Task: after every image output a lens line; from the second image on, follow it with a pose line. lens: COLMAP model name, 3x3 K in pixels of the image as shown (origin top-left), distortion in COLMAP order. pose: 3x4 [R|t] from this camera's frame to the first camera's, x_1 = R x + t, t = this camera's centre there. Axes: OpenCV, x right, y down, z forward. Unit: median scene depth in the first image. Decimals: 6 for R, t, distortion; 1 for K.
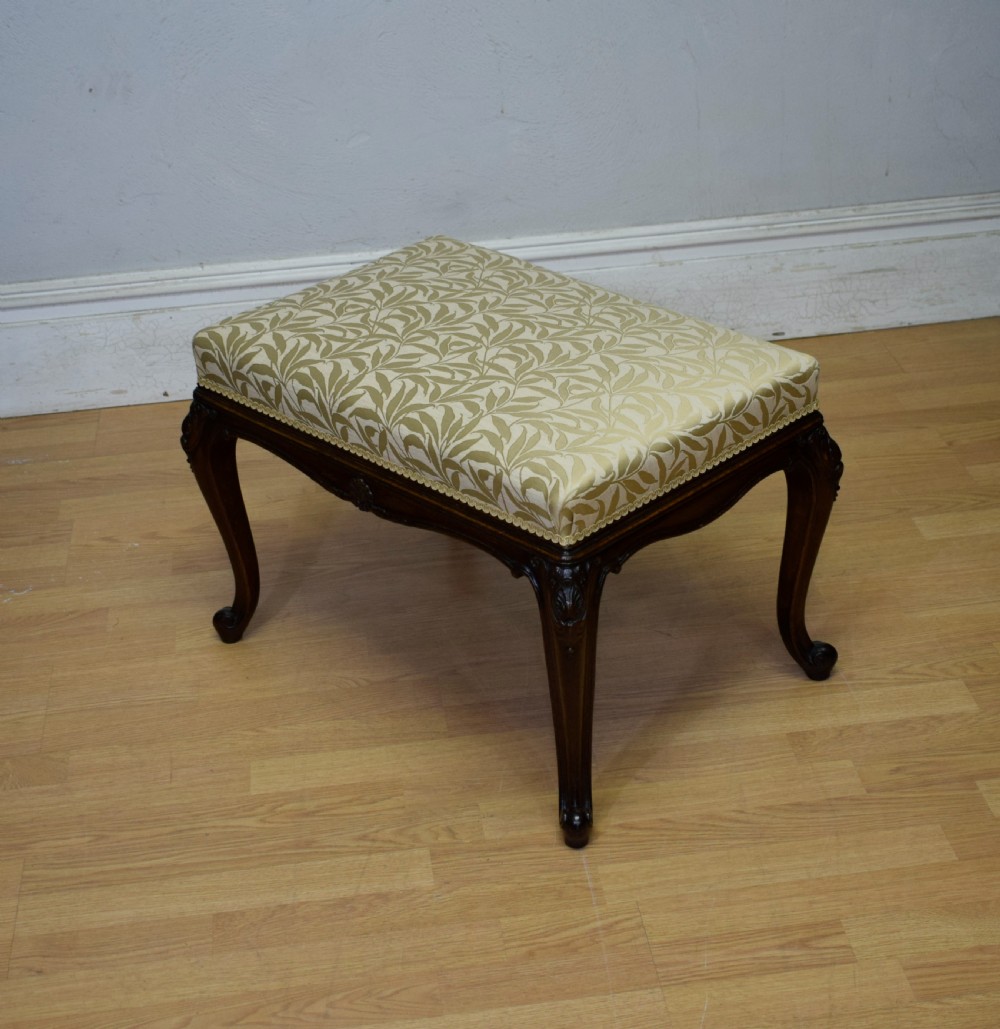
lens RADIAL K [[1878.0, 0, 494.8], [0, 1878.0, 537.3], [0, 0, 1]] dist [-0.023968, -0.024267]
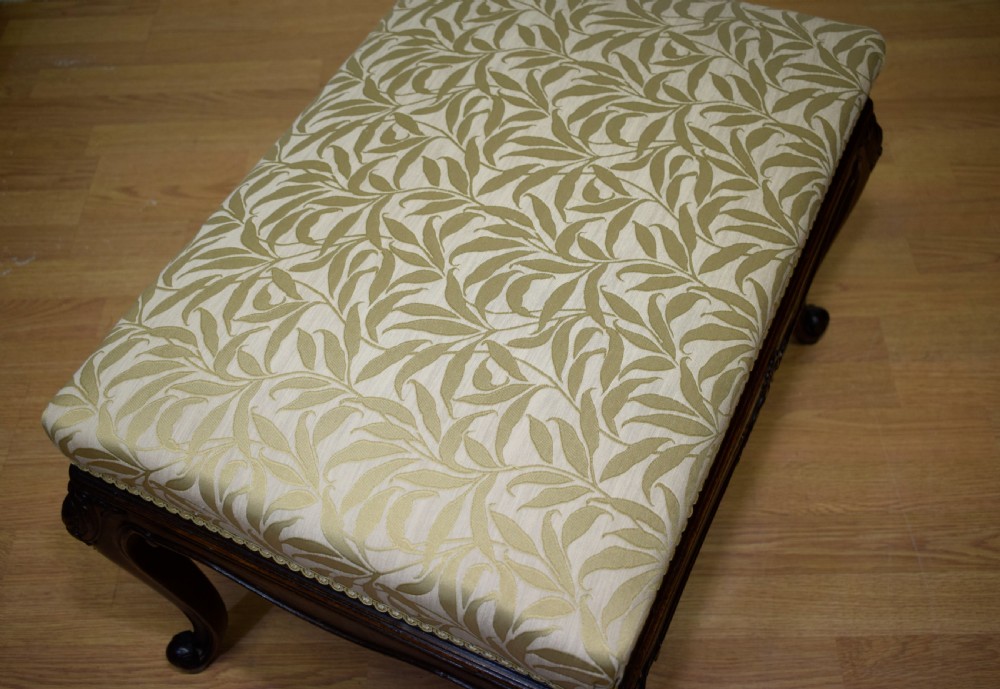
lens RADIAL K [[1090.1, 0, 485.5], [0, 1090.1, 344.4], [0, 0, 1]] dist [-0.019888, -0.010814]
pose [[0.992149, 0.104721, -0.068363, 0.022300], [-0.069521, 0.916235, 0.394562, -0.196936], [0.103956, -0.386712, 0.916323, 0.615167]]
